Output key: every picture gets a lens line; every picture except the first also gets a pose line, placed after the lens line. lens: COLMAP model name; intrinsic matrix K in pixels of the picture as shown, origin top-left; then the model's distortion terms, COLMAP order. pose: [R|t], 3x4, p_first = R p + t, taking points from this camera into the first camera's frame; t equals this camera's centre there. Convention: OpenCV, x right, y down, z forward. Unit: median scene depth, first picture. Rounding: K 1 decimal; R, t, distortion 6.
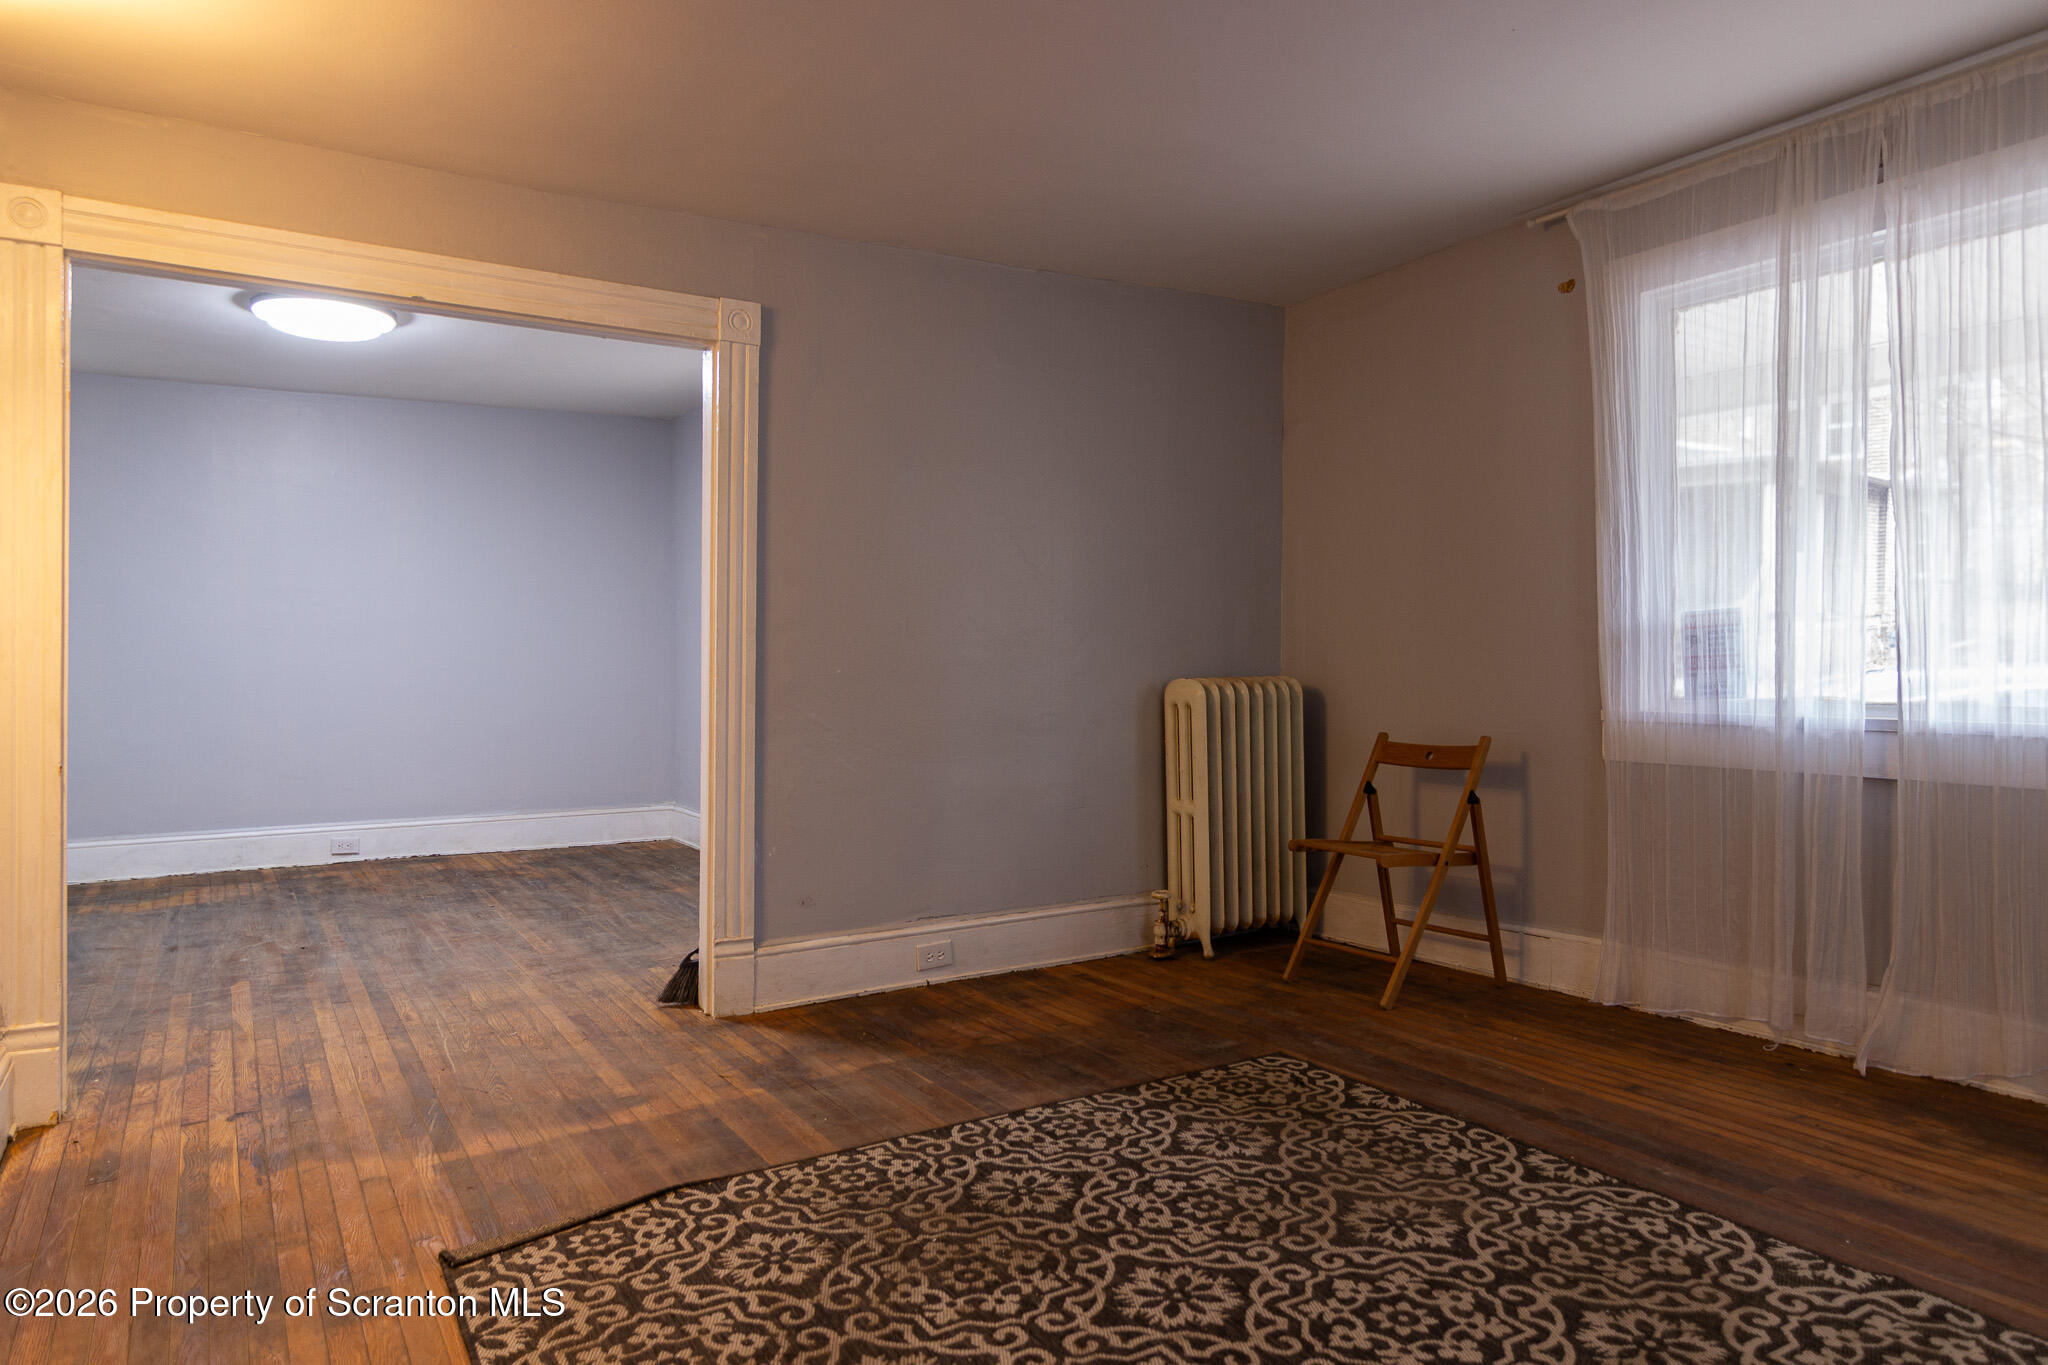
lens RADIAL K [[1229.5, 0, 1002.9], [0, 1229.5, 669.8], [0, 0, 1]] dist [-0.002704, 0.003264]
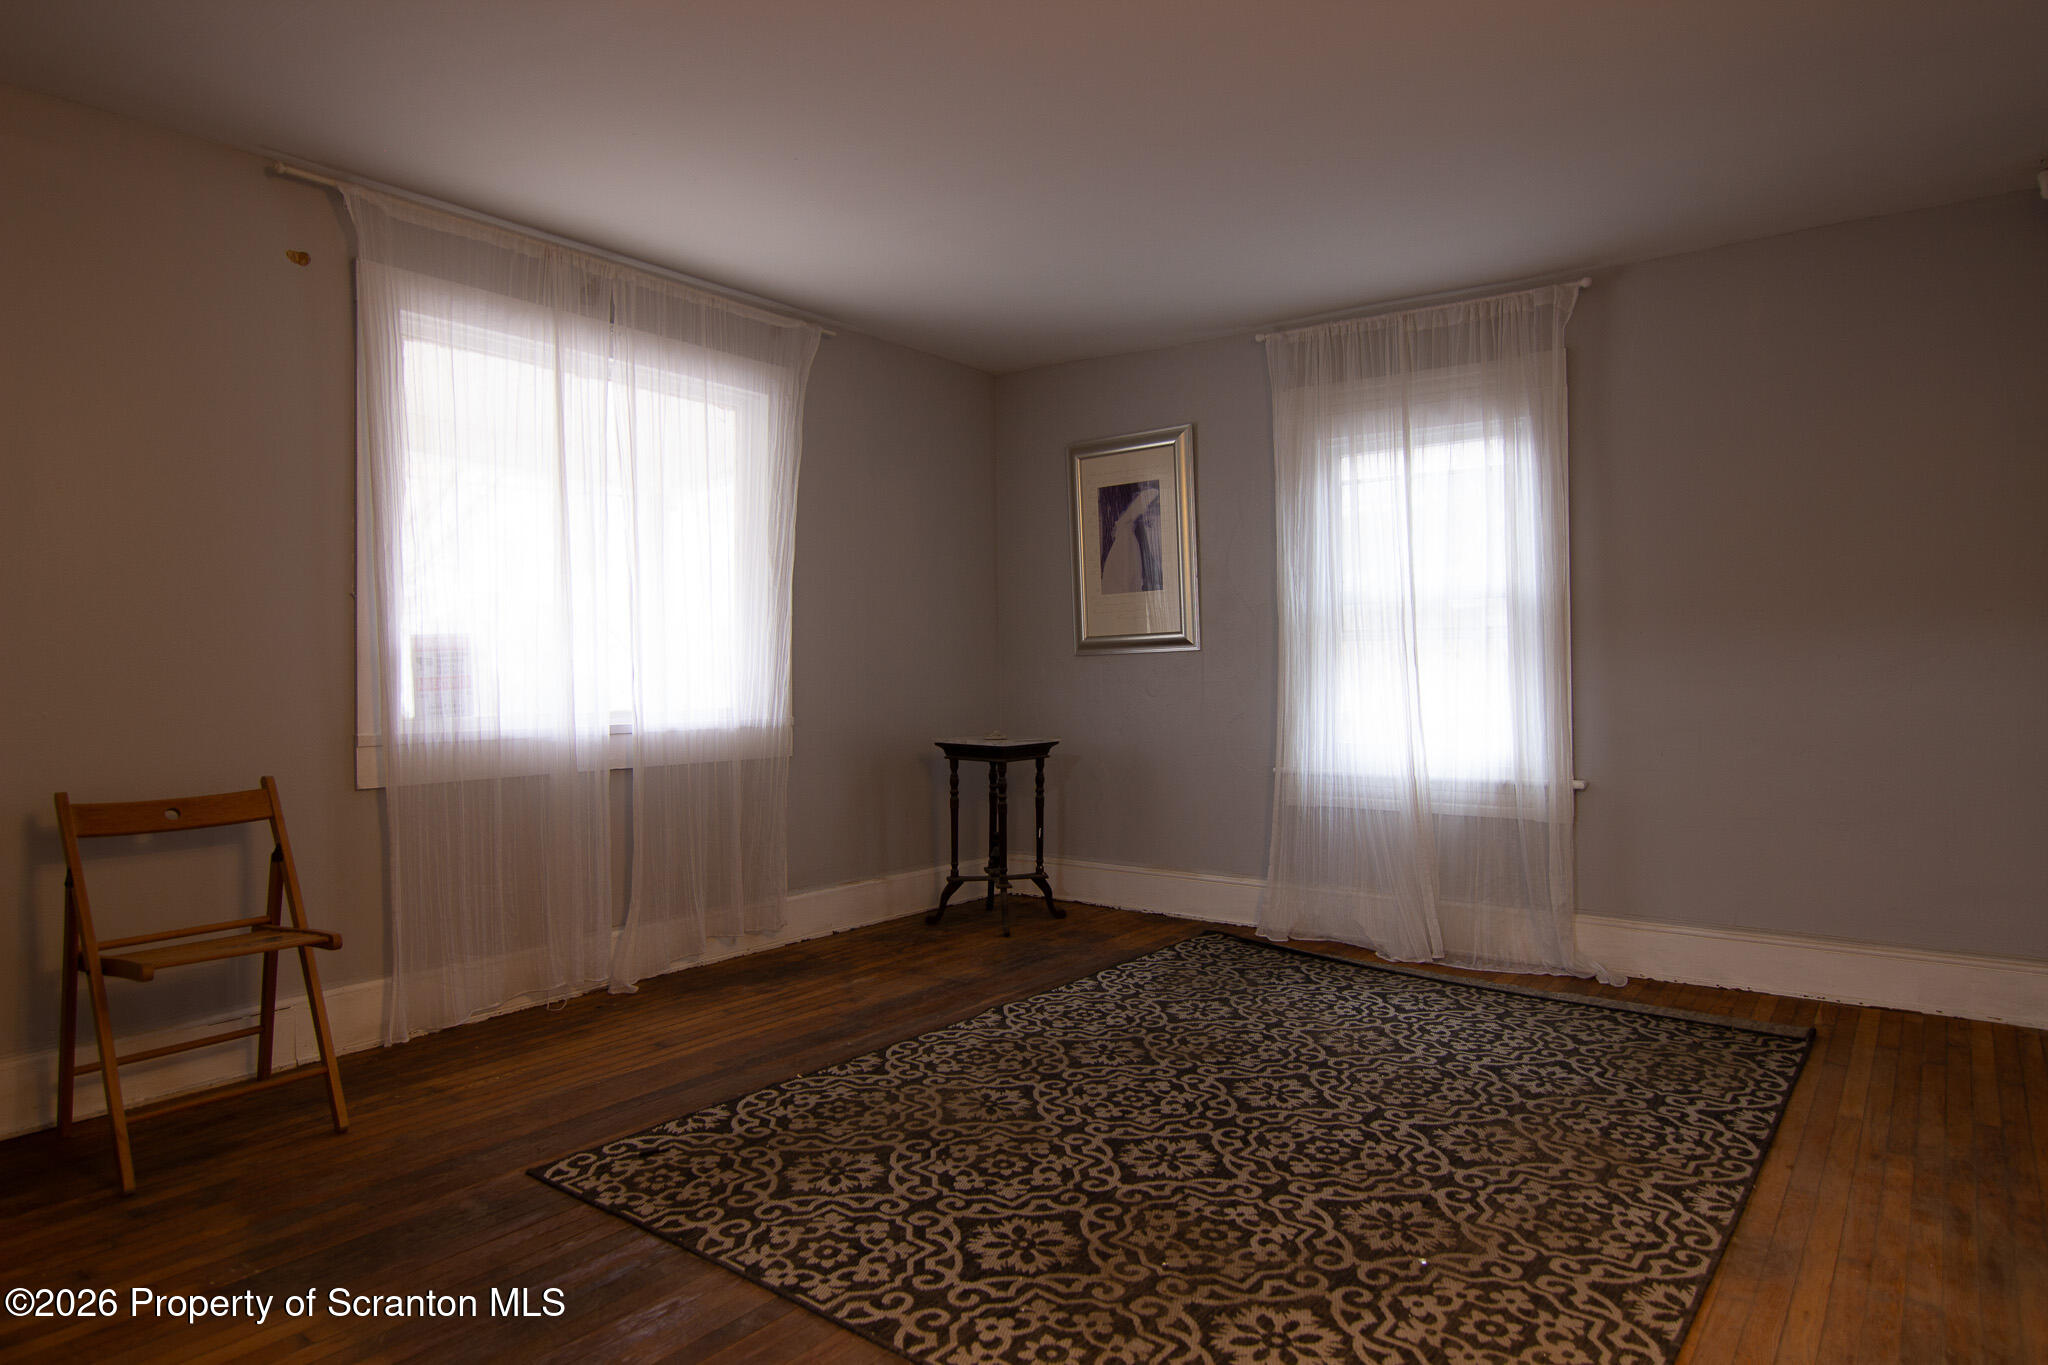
lens RADIAL K [[1229.5, 0, 1004.9], [0, 1229.5, 688.0], [0, 0, 1]] dist [-0.002704, 0.003264]
pose [[-0.334231, 0.000211, 0.942491, -0.818558], [0.018945, 0.999799, 0.006495, -0.000439], [-0.942301, 0.020026, -0.334168, 1.263917]]
